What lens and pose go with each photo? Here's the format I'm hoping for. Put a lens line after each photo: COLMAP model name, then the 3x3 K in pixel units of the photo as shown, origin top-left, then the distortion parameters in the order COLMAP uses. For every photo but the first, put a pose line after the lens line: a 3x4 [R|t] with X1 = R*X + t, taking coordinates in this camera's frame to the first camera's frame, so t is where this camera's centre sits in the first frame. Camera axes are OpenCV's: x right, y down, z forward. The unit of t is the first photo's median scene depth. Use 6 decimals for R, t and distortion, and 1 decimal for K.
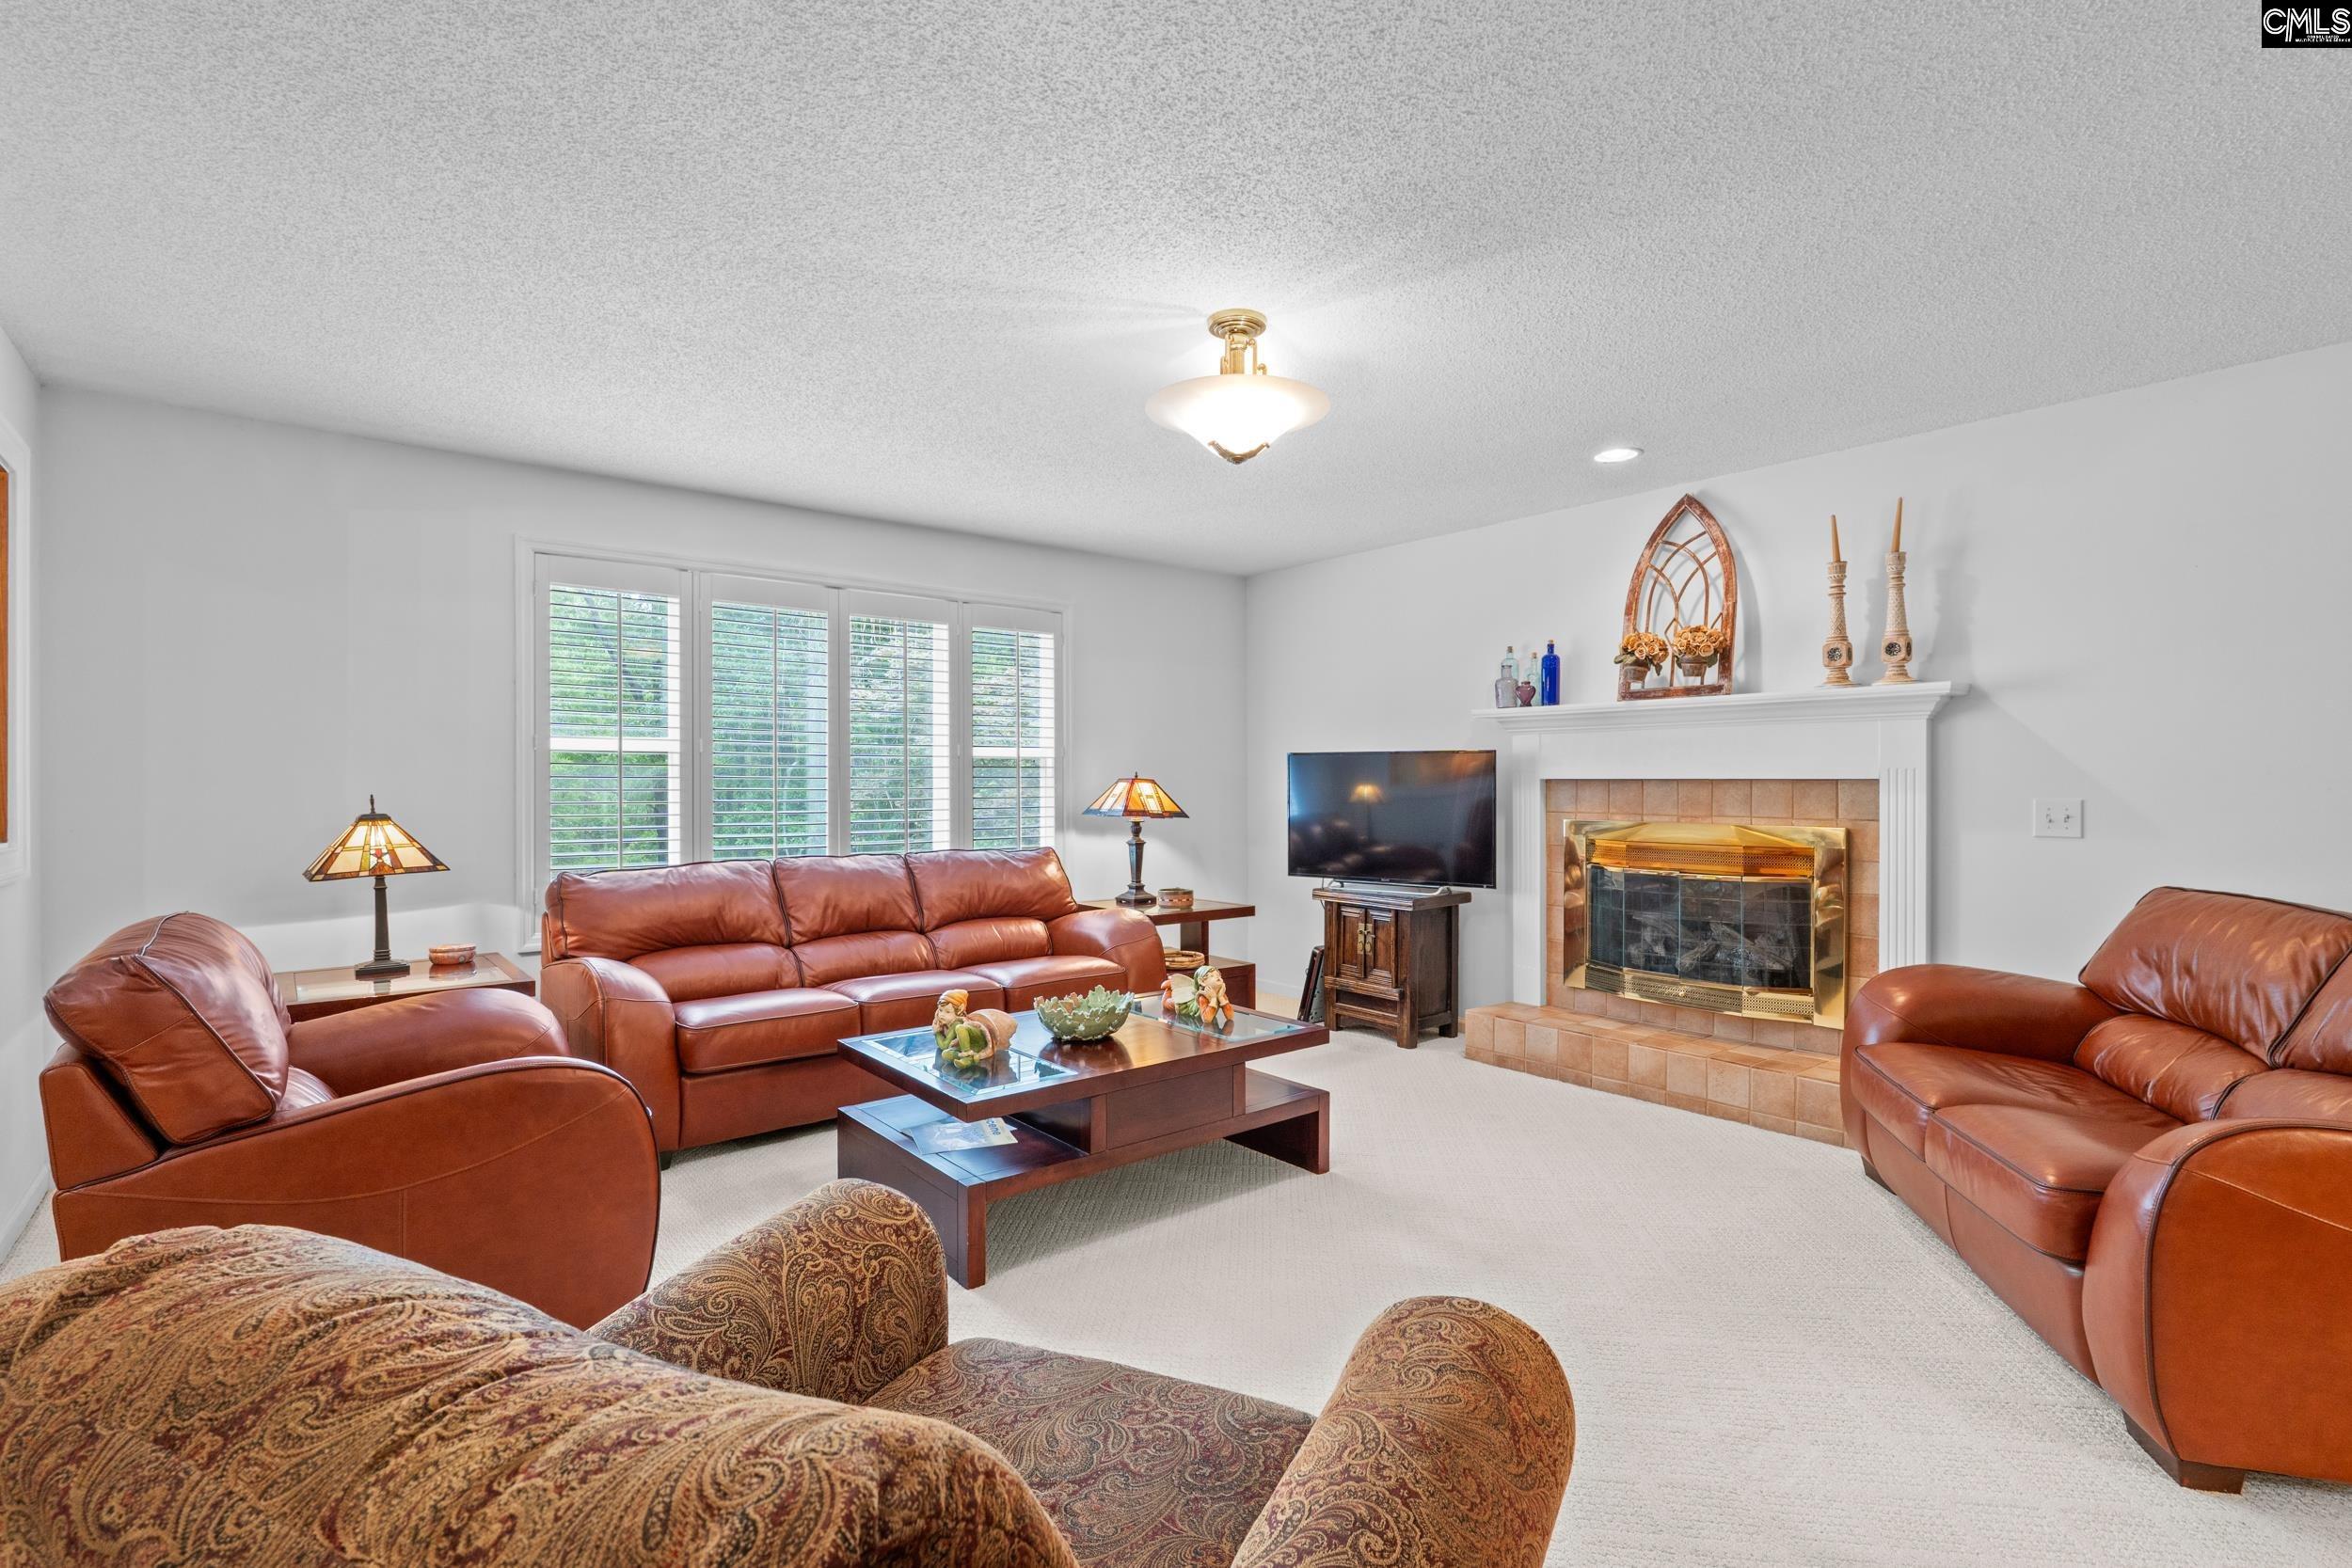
lens RADIAL K [[1082.9, 0, 1174.9], [0, 1082.9, 798.5], [0, 0, 1]] dist [0.000711, -0.000389]
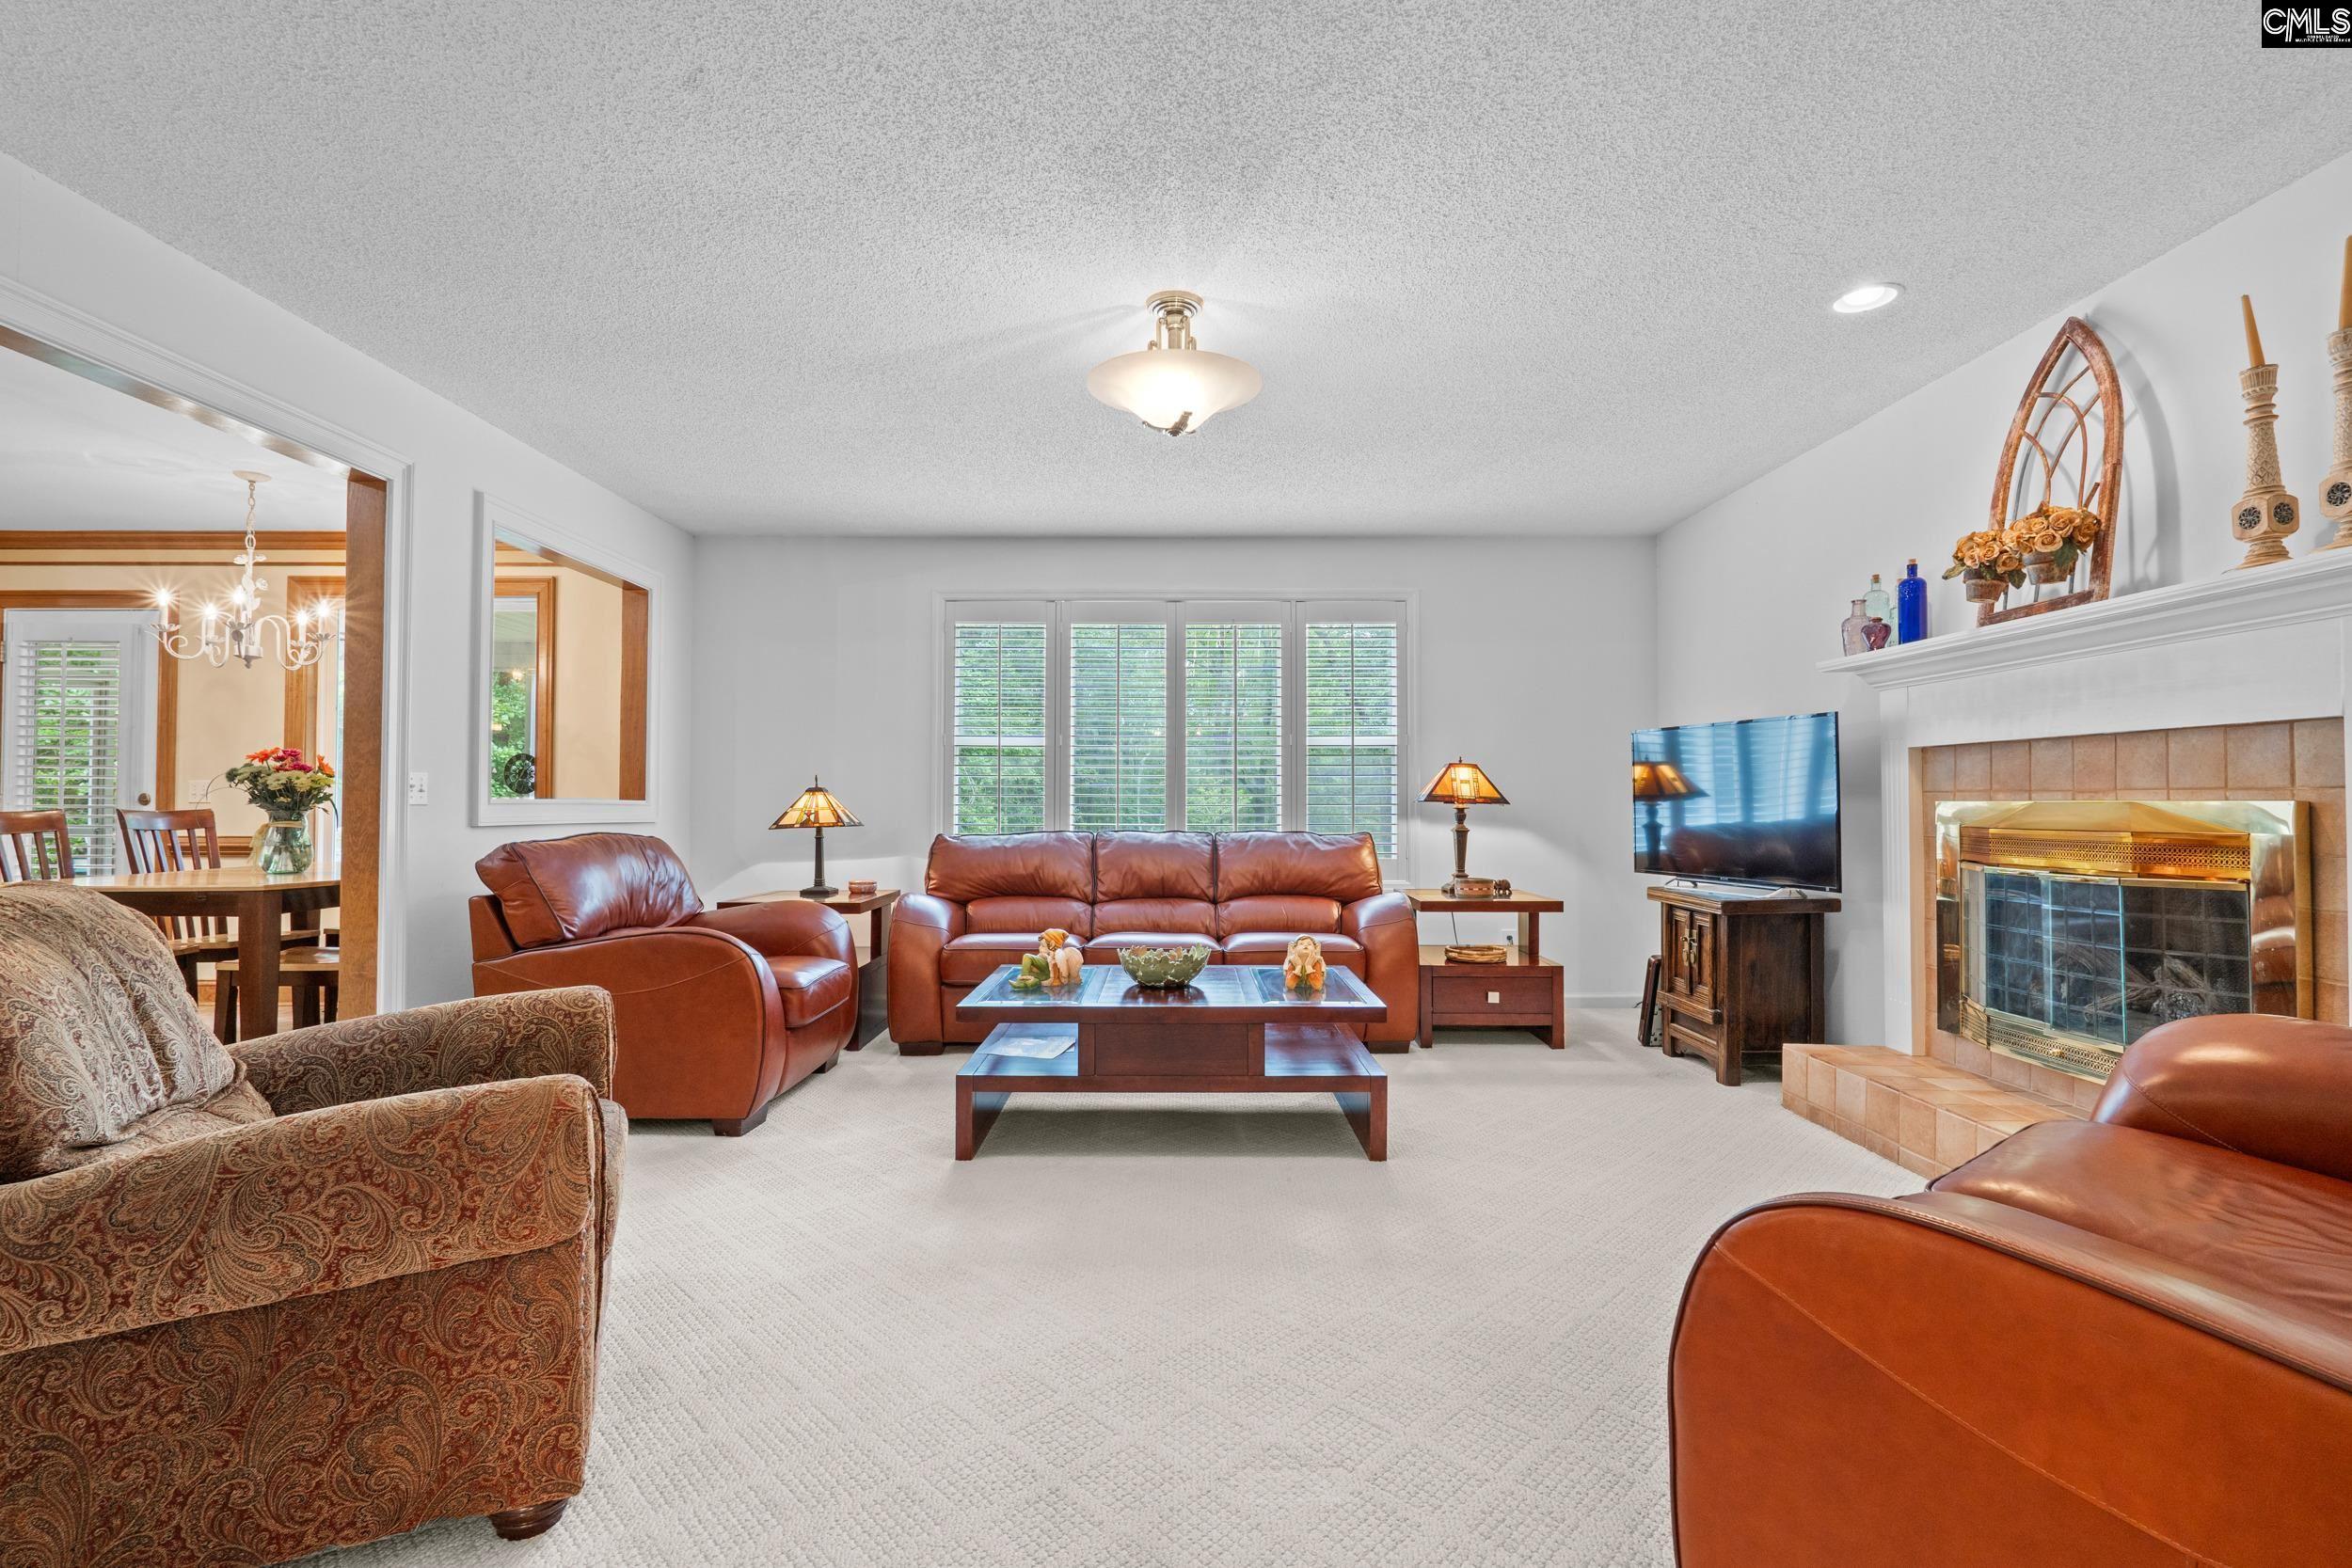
lens RADIAL K [[1082.9, 0, 1162.2], [0, 1082.9, 786.1], [0, 0, 1]] dist [0.000711, -0.000389]
pose [[0.775344, -0.009217, -0.631472, 0.440353], [-0.010748, 0.999556, -0.027786, 0.037600], [0.631448, 0.028331, 0.774901, 0.112887]]
